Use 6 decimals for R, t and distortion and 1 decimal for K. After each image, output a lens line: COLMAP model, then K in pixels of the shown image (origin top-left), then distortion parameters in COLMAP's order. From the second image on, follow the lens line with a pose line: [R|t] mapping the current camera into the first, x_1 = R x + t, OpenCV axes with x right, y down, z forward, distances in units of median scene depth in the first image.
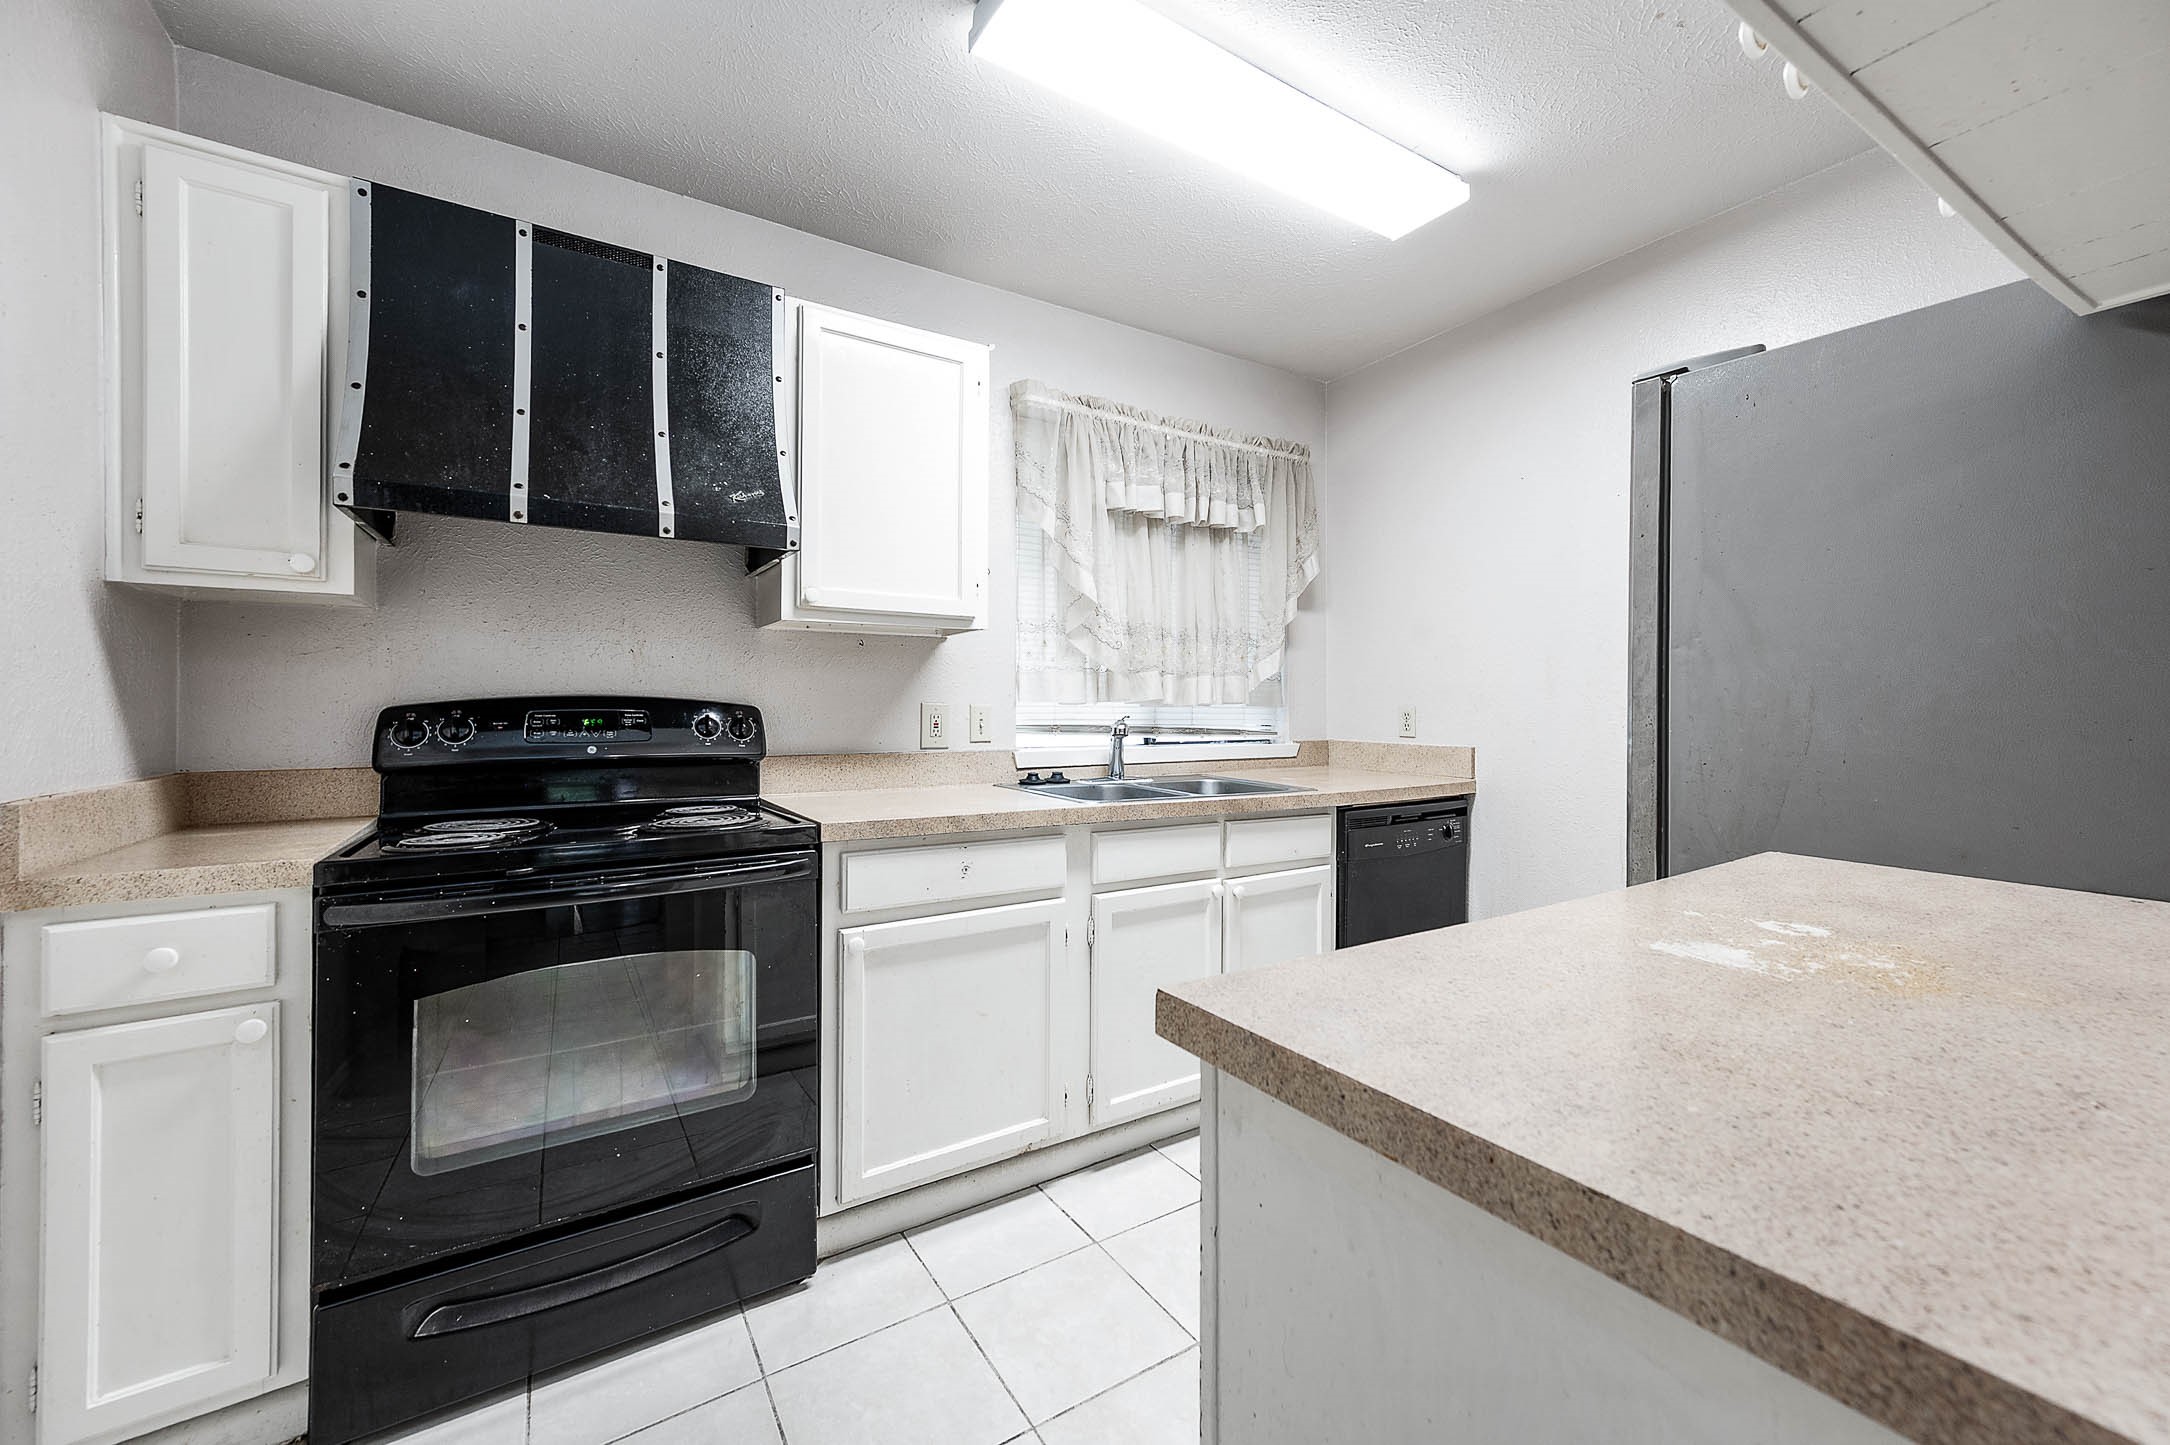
lens RADIAL K [[857.0, 0, 1086.1], [0, 857.0, 713.8], [0, 0, 1]] dist [0.018786, 0.000004]
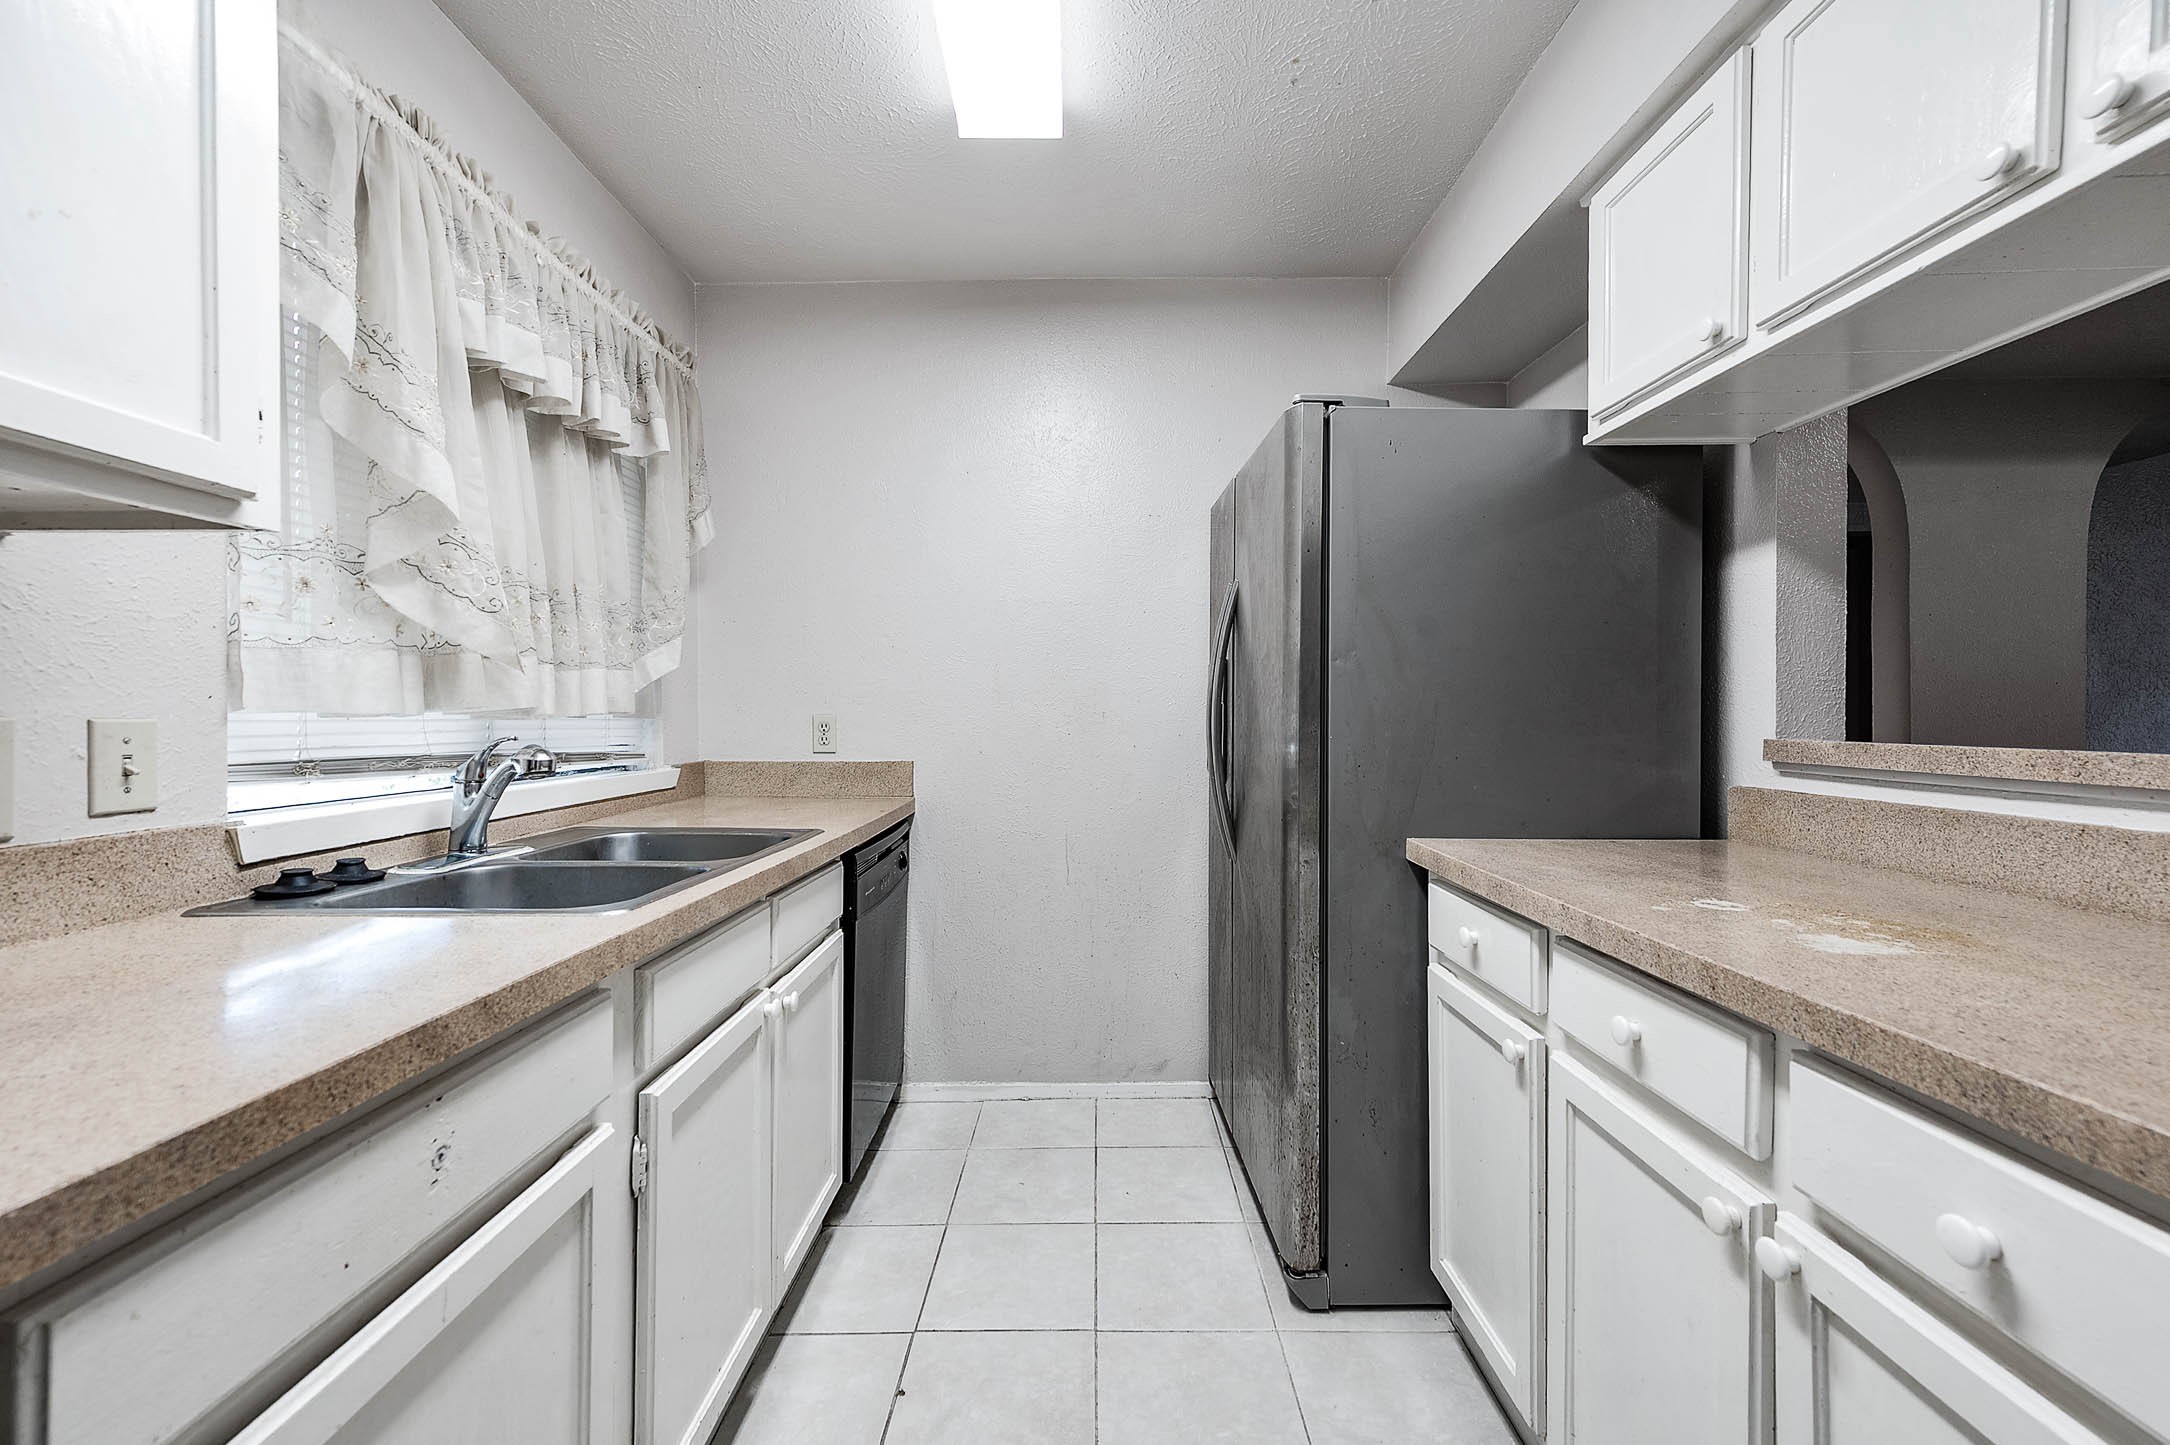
lens RADIAL K [[857.0, 0, 1086.1], [0, 857.0, 713.8], [0, 0, 1]] dist [0.018786, 0.000004]
pose [[0.538417, -0.003917, 0.842670, -0.215158], [0.012048, 0.999923, -0.003050, -0.005976], [-0.842592, 0.011795, 0.538423, 0.388299]]
